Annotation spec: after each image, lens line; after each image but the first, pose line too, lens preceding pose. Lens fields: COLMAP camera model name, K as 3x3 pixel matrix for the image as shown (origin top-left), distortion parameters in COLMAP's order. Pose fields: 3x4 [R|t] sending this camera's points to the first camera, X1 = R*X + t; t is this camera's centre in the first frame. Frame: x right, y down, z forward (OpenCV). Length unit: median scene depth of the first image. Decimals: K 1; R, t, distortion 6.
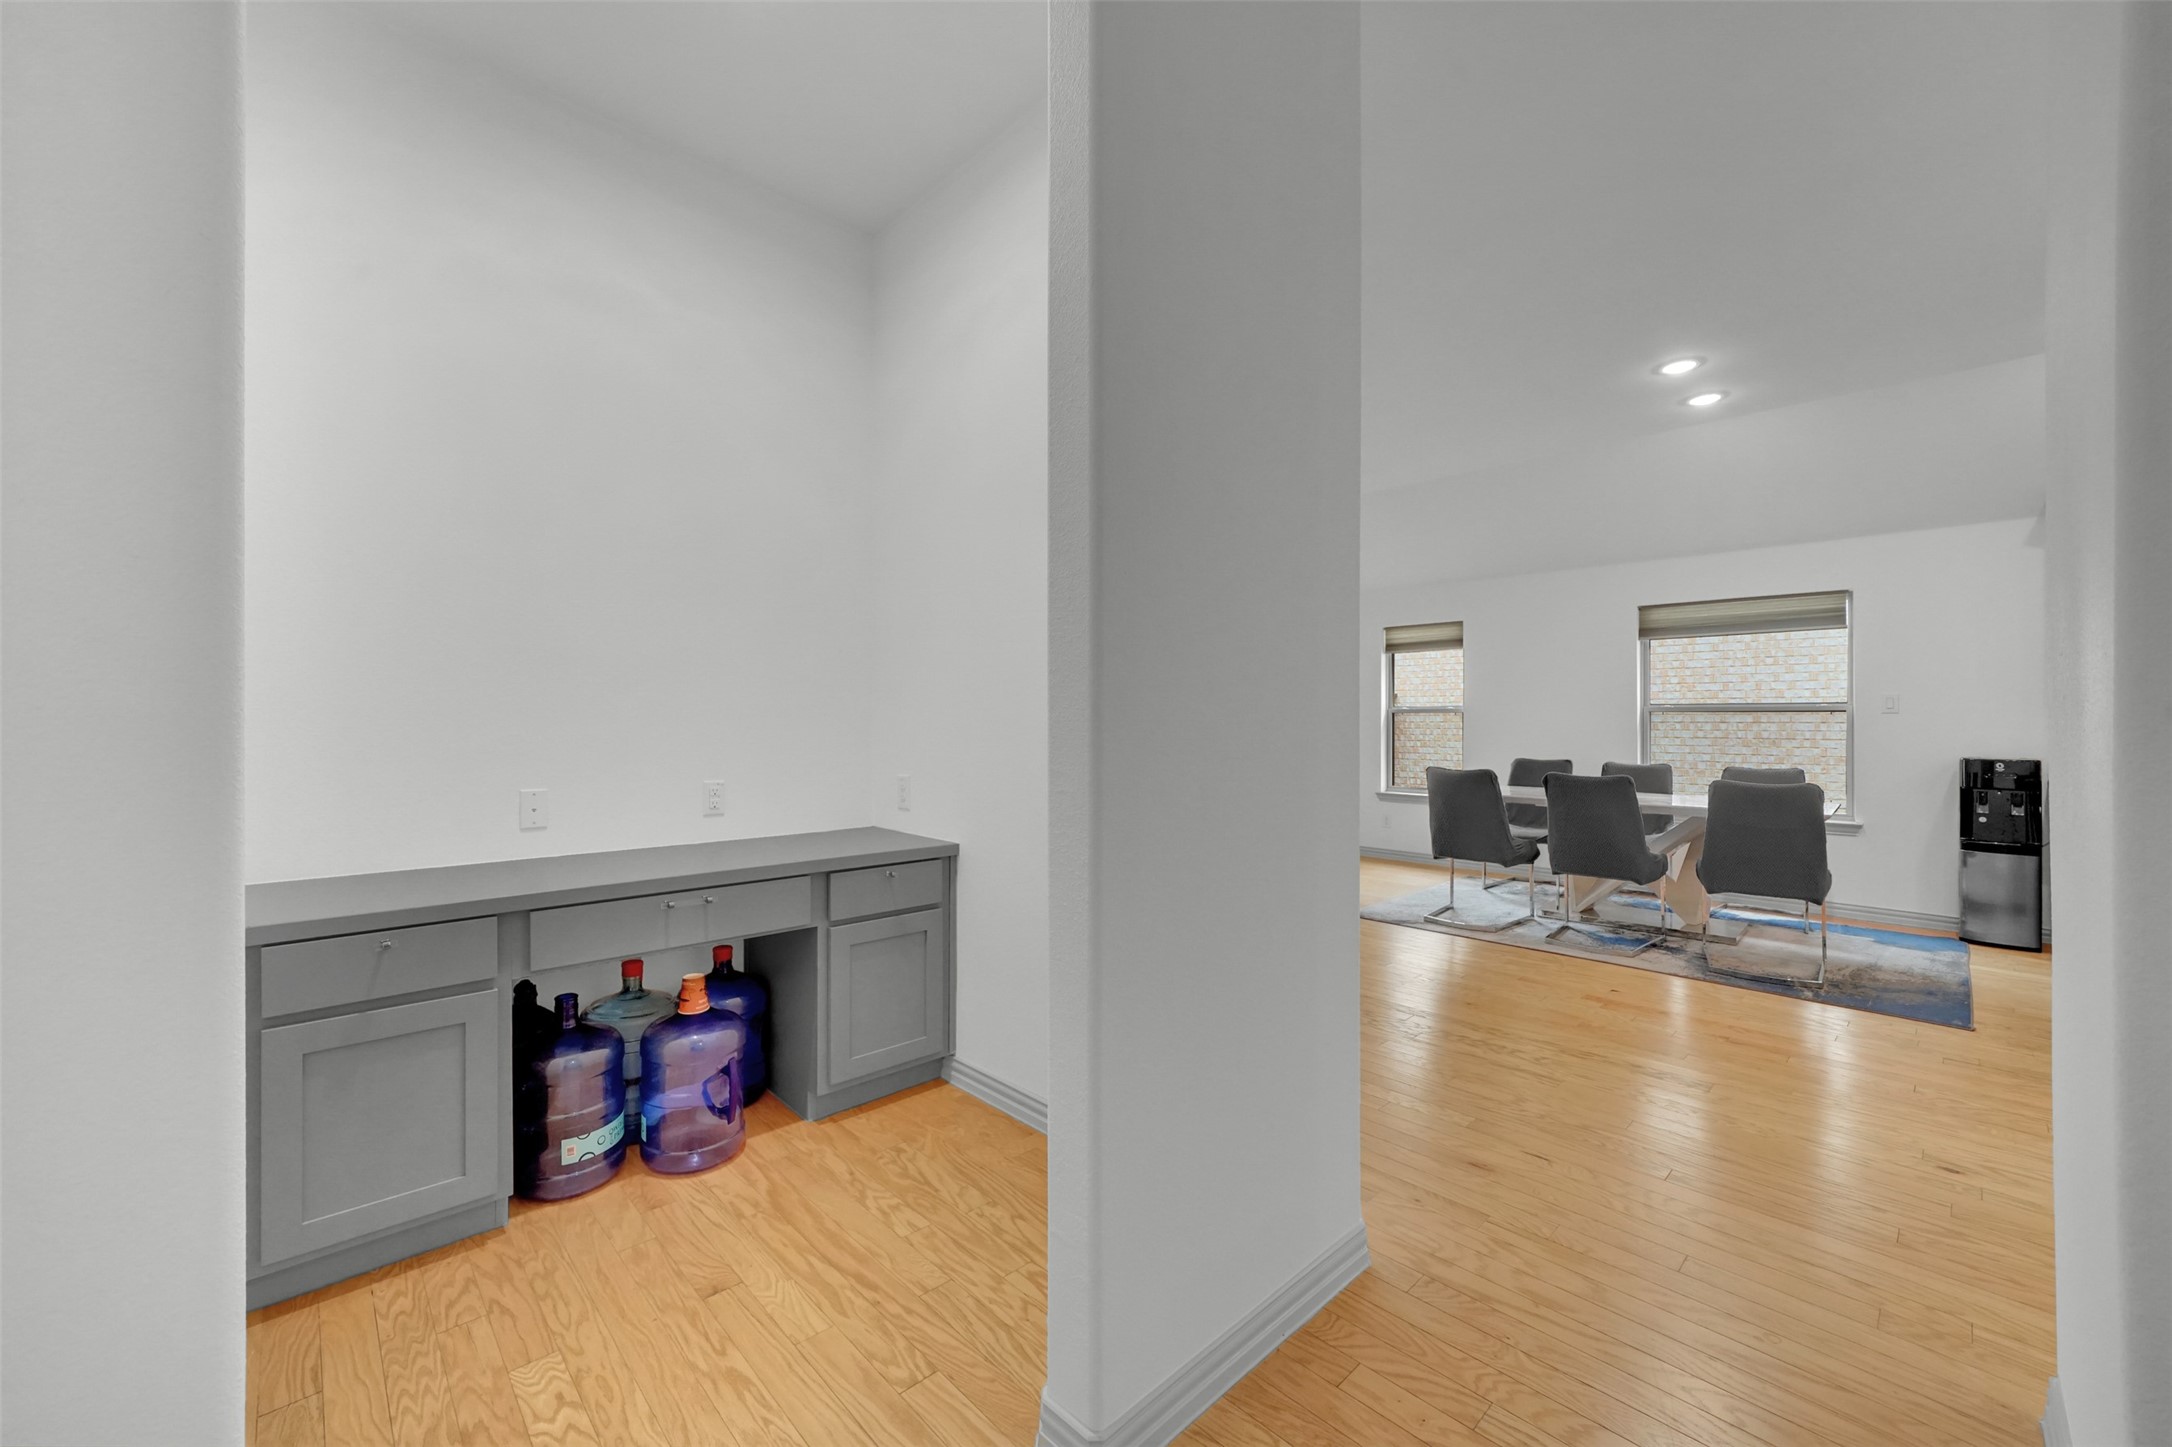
lens RADIAL K [[845.8, 0, 1084.9], [0, 845.8, 714.0], [0, 0, 1]] dist [-0.001003, 0.000211]
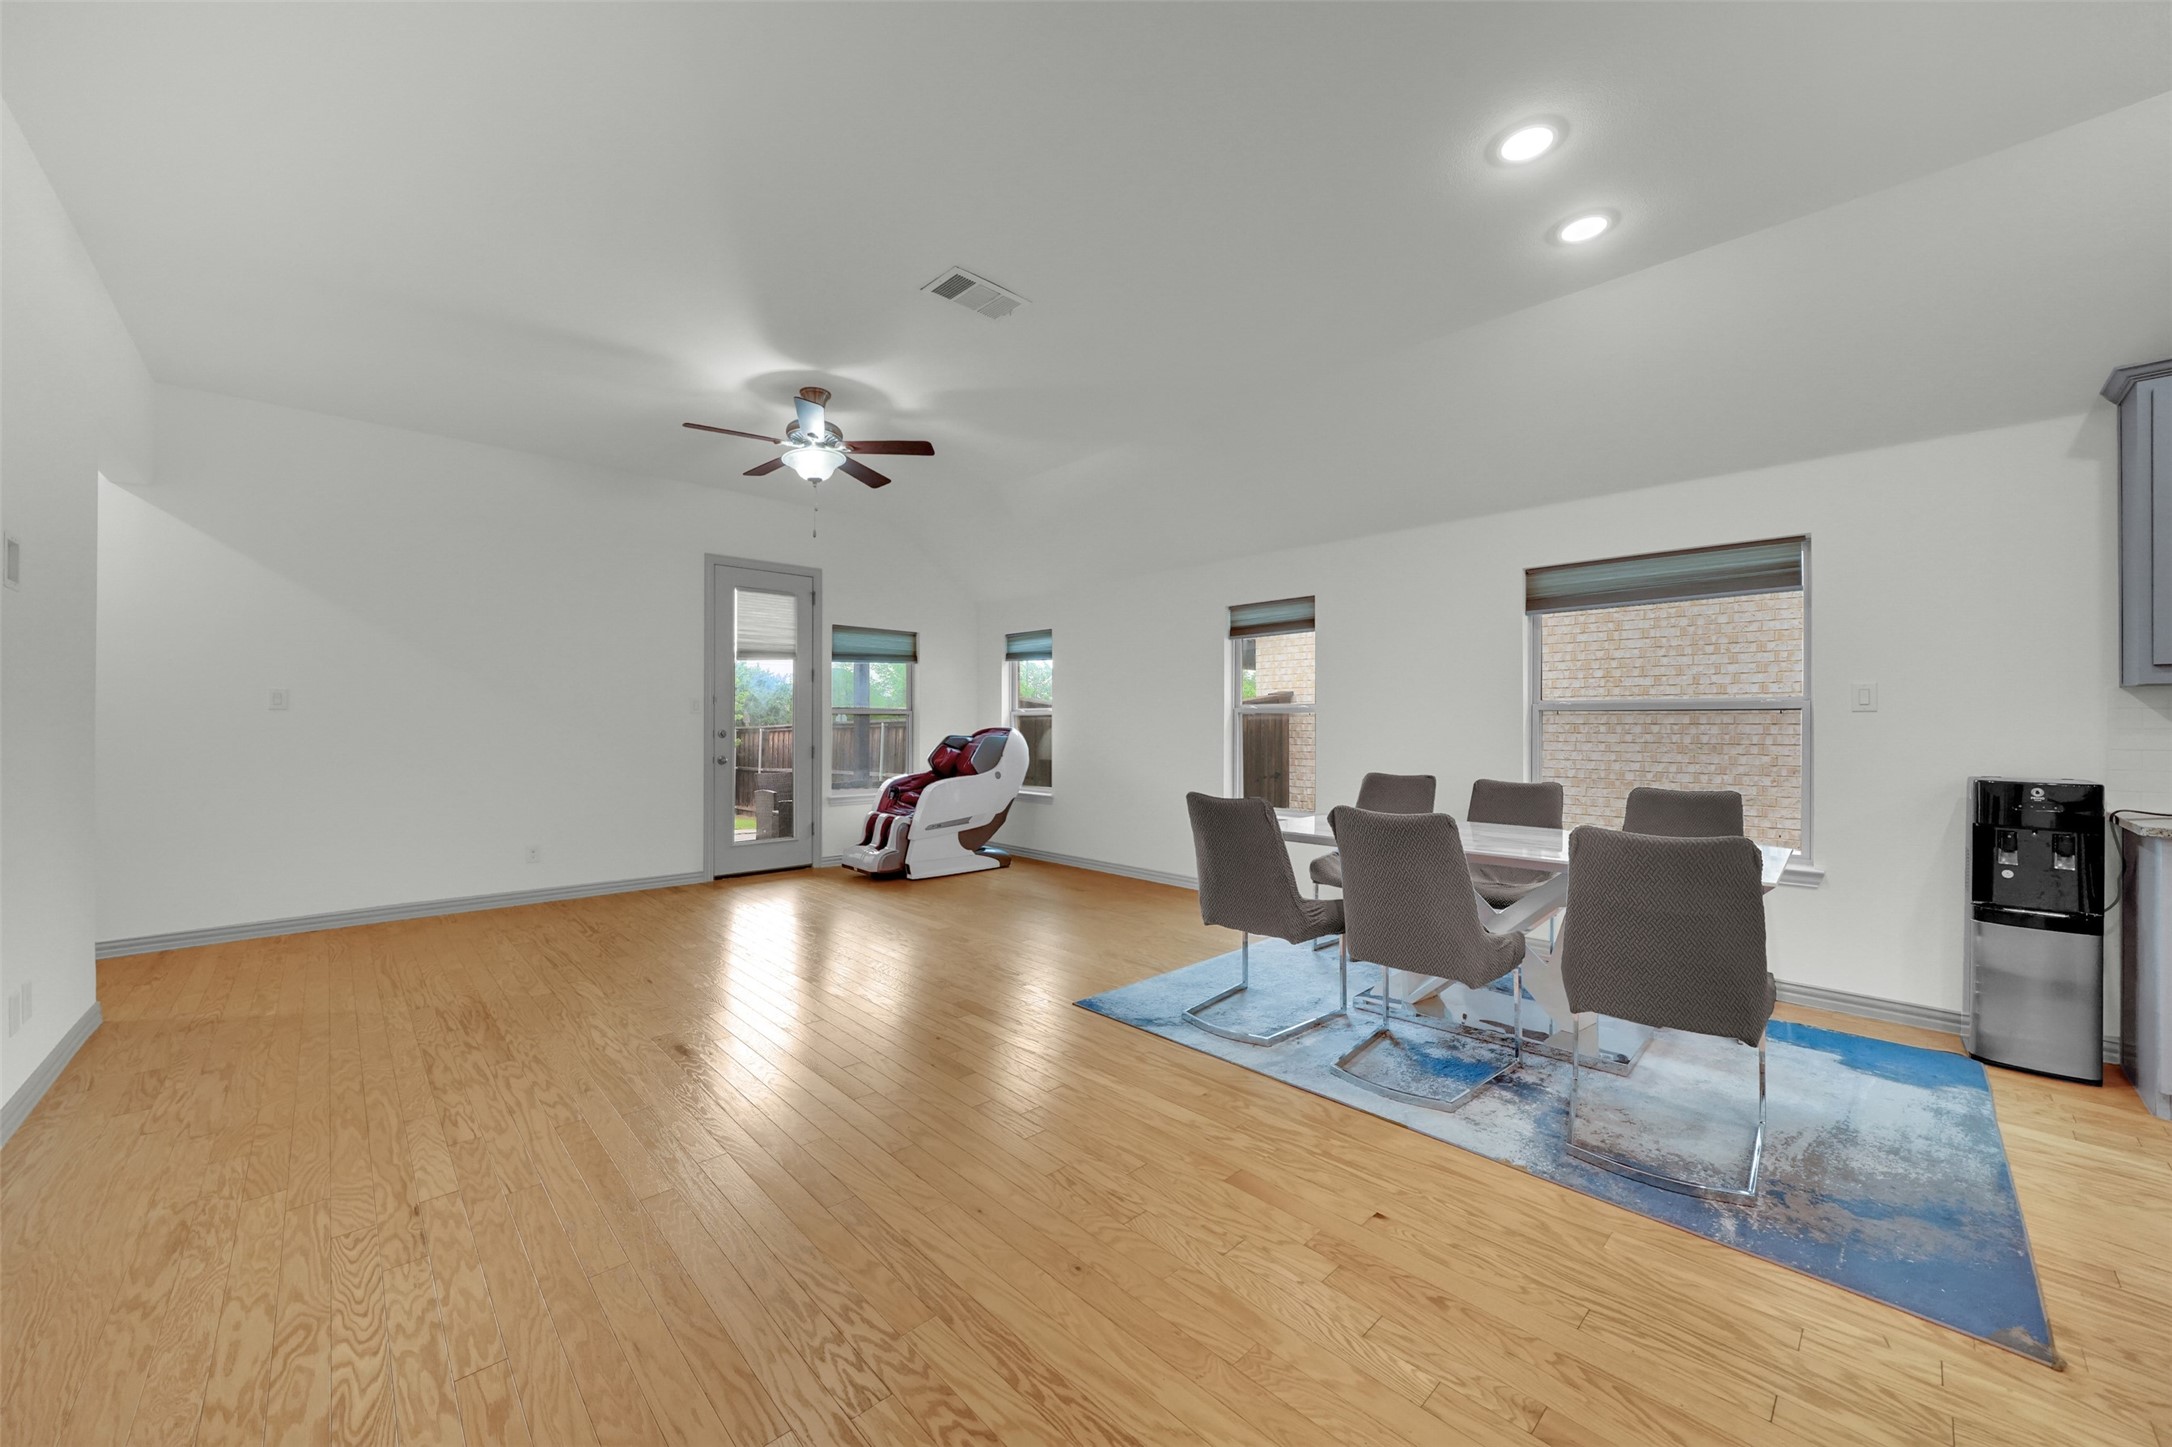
lens RADIAL K [[802.0, 0, 1075.6], [0, 802.0, 719.4], [0, 0, 1]] dist [-0.019146, 0.003707]
pose [[0.999956, -0.001874, -0.009204, 0.310819], [0.001919, 0.999986, 0.004894, 0.000947], [0.009195, -0.004911, 0.999946, 0.345140]]
